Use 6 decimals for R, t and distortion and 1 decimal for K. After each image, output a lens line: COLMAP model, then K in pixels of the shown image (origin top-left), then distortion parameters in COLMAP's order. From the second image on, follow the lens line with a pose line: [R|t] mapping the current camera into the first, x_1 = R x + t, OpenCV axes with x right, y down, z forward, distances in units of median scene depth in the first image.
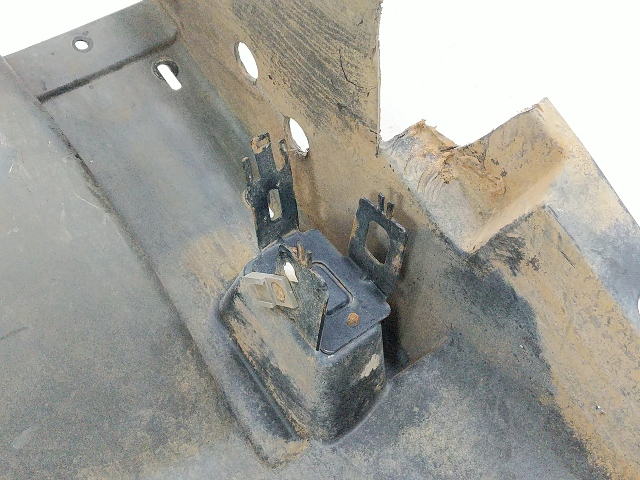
lens RADIAL K [[937.4, 0, 320.0], [0, 937.4, 240.0], [0, 0, 1]] dist [0.293873, -0.029613]
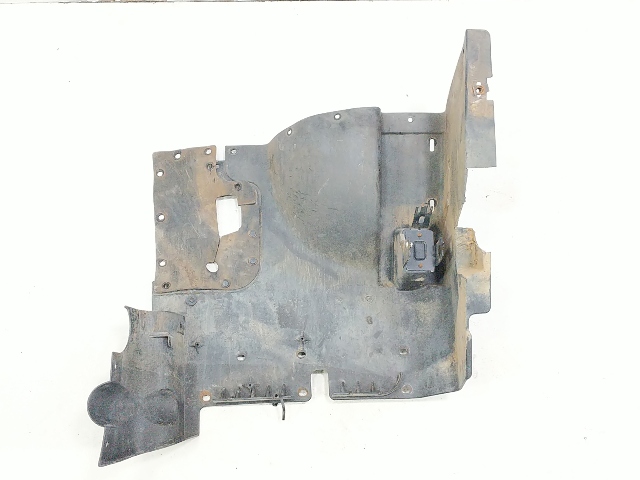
lens RADIAL K [[937.4, 0, 320.0], [0, 937.4, 240.0], [0, 0, 1]] dist [0.293873, -0.029613]
pose [[0.786616, 0.579564, -0.212936, 0.359528], [-0.488623, 0.795144, 0.359157, -0.870750], [0.377469, -0.178473, 0.908661, -1.800121]]
